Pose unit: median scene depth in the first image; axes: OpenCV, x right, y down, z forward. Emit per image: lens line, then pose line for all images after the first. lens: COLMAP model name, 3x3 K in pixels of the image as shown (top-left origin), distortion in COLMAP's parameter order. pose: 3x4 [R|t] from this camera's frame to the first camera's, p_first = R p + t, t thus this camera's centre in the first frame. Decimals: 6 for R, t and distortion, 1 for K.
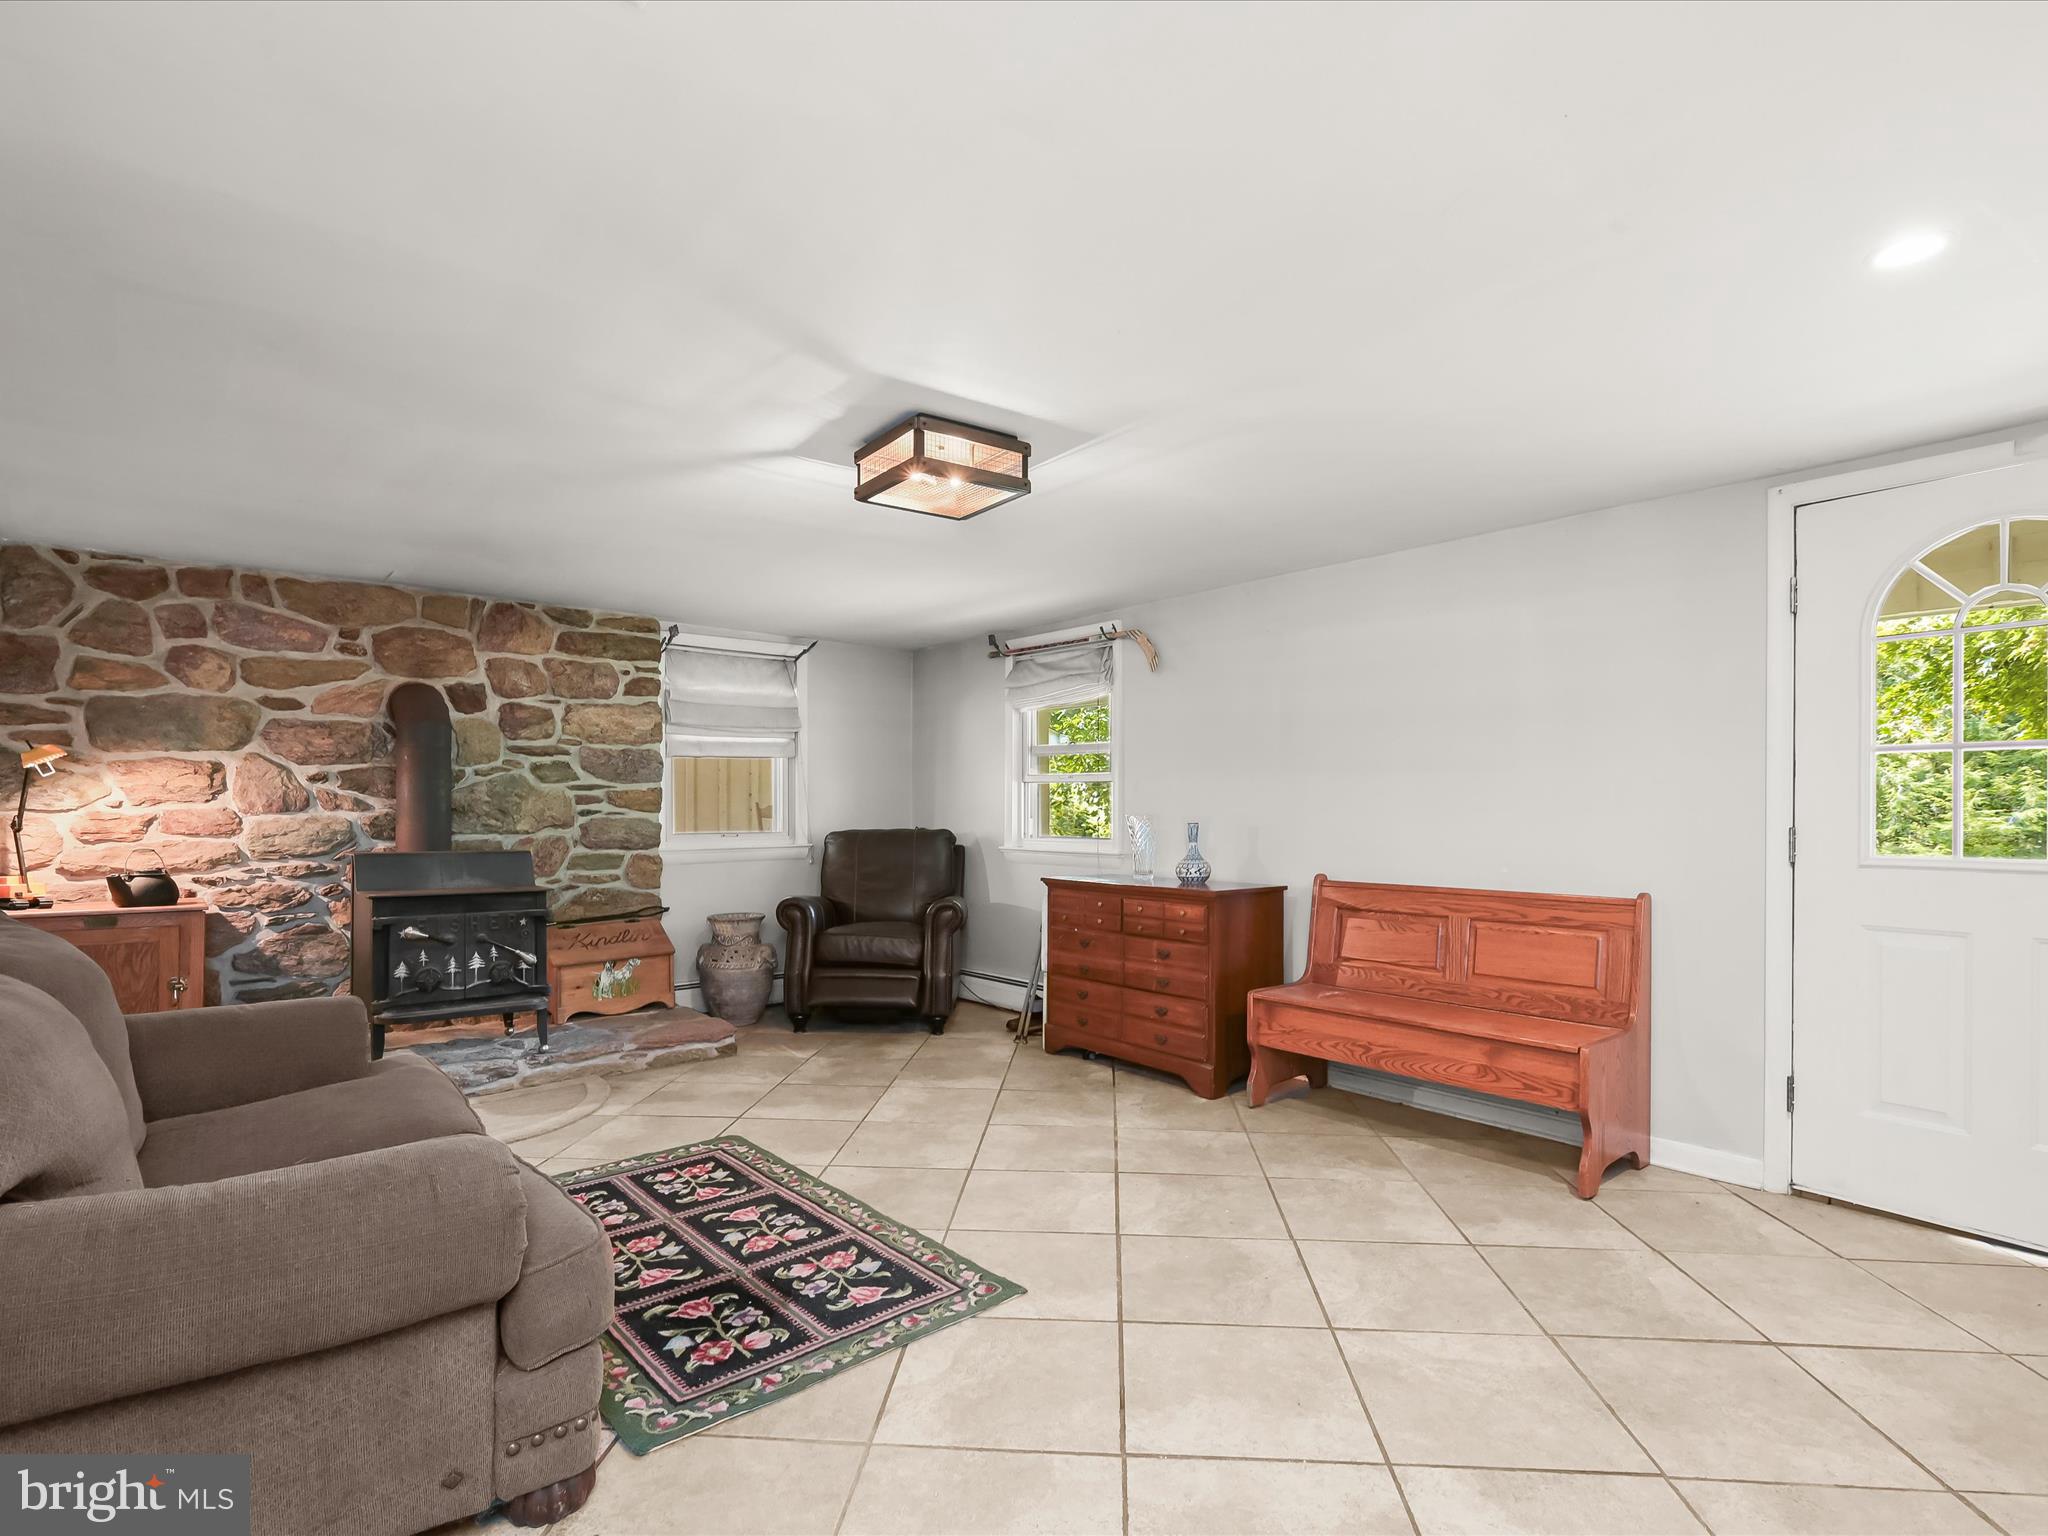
lens RADIAL K [[1013.8, 0, 1040.1], [0, 1013.8, 807.5], [0, 0, 1]] dist [0.002124, -0.001633]
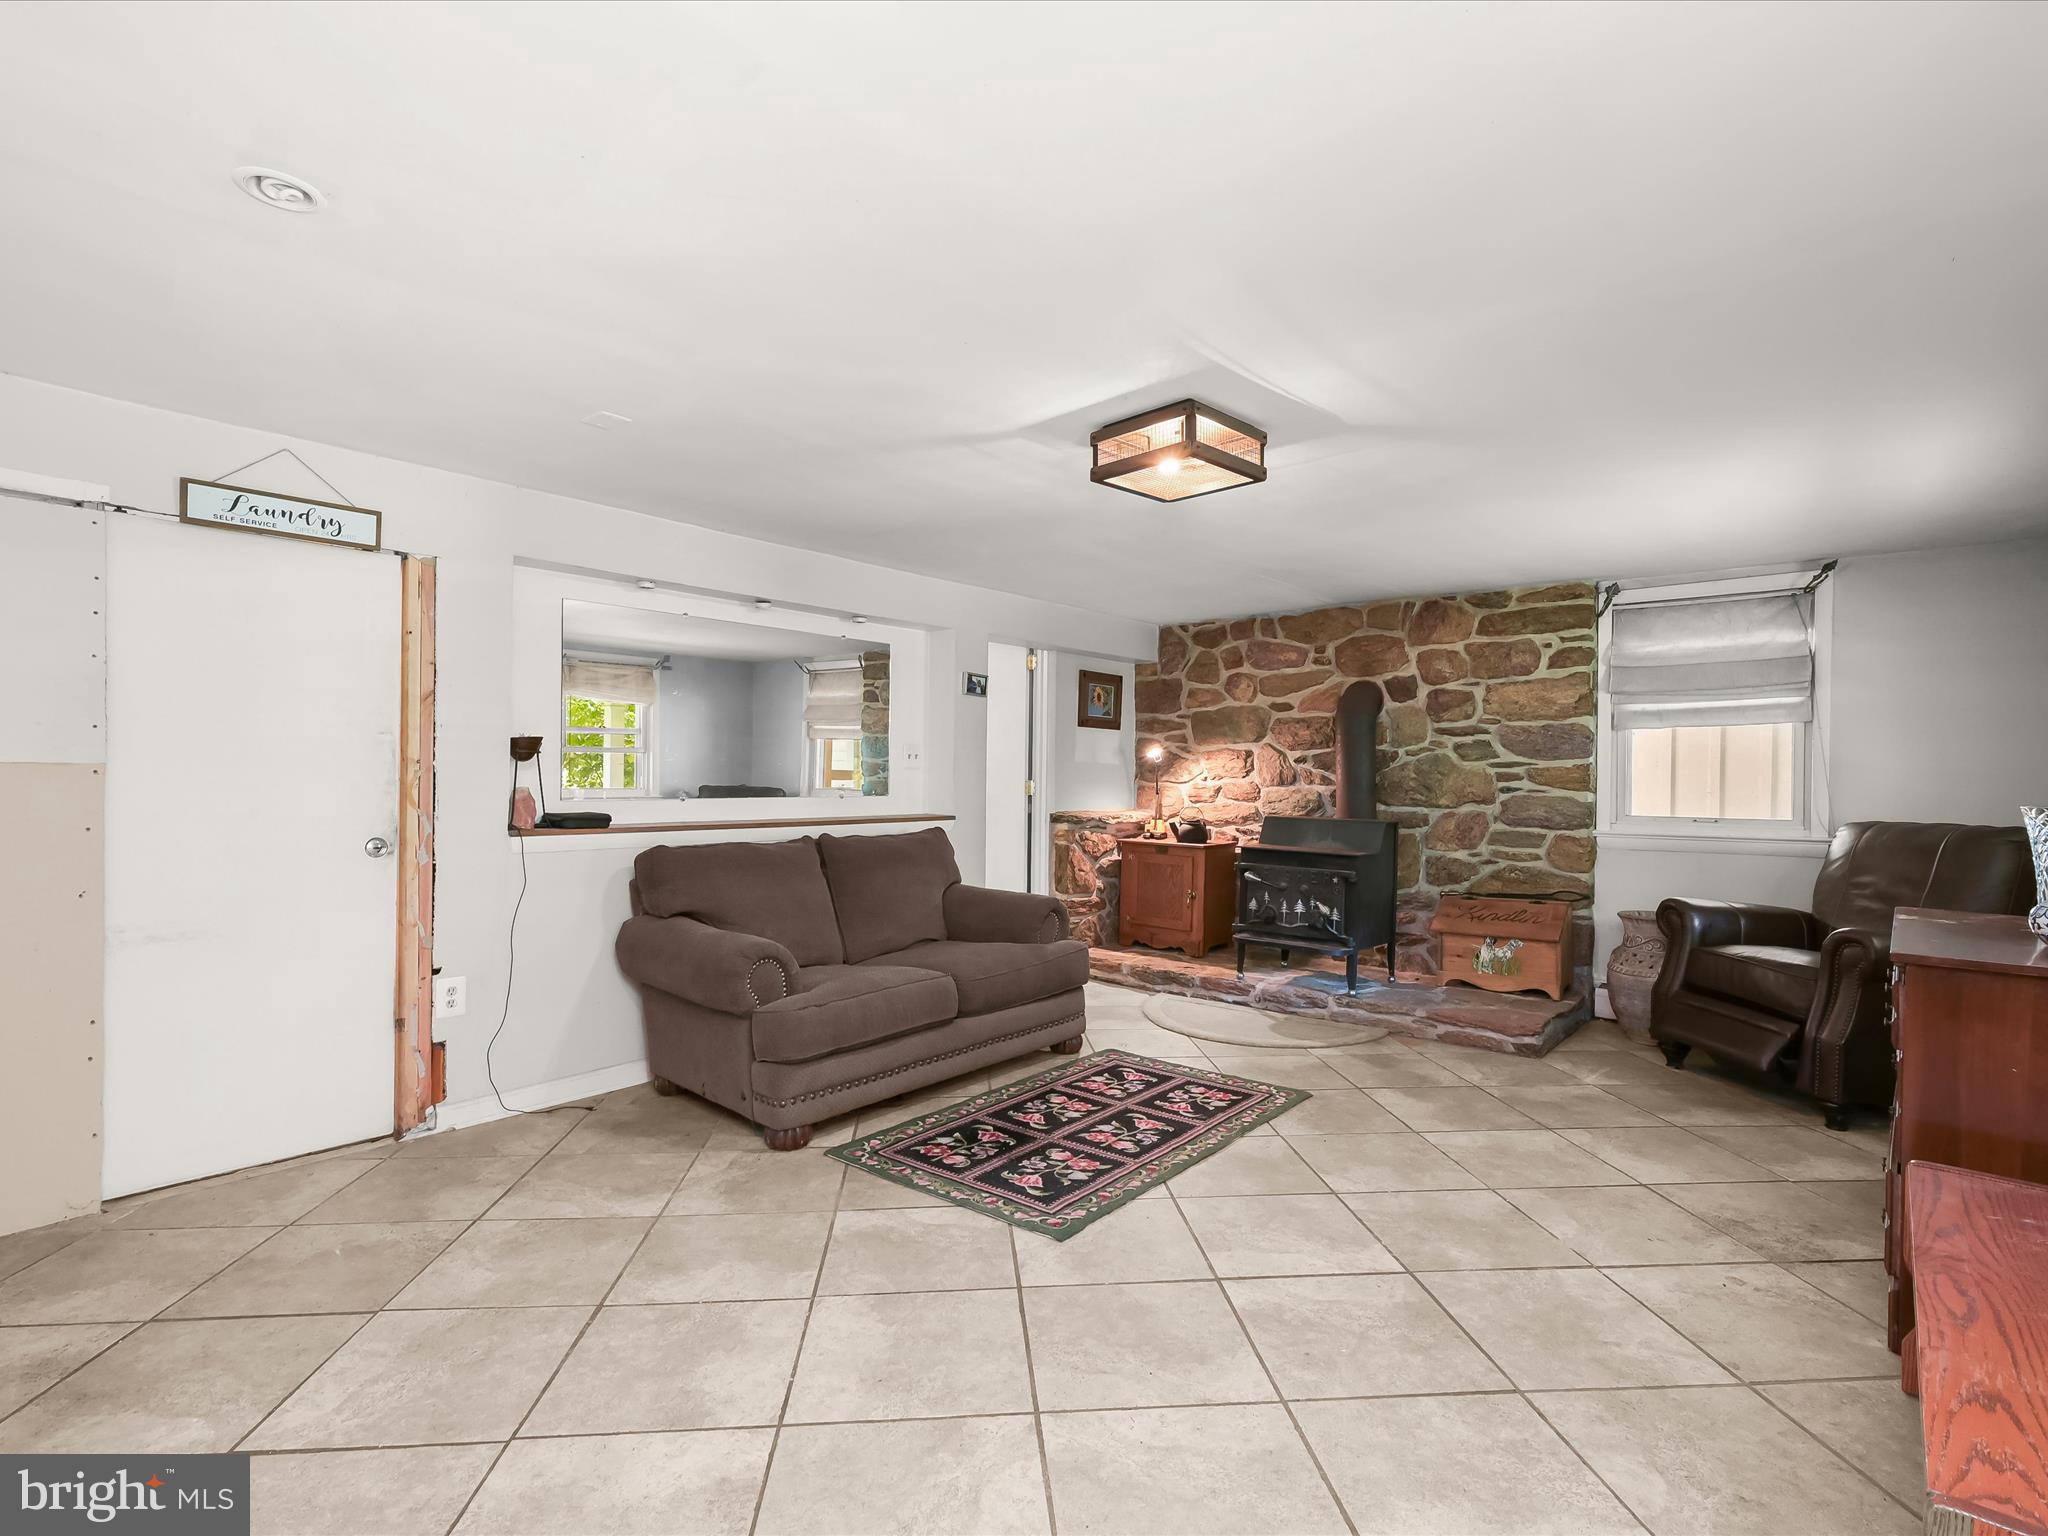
lens RADIAL K [[1013.8, 0, 1032.1], [0, 1013.8, 777.0], [0, 0, 1]] dist [0.002124, -0.001633]
pose [[0.160821, 0.002334, -0.986981, 0.581500], [-0.010628, 0.999943, 0.000633, -0.003930], [0.986926, 0.010388, 0.160837, 0.451852]]
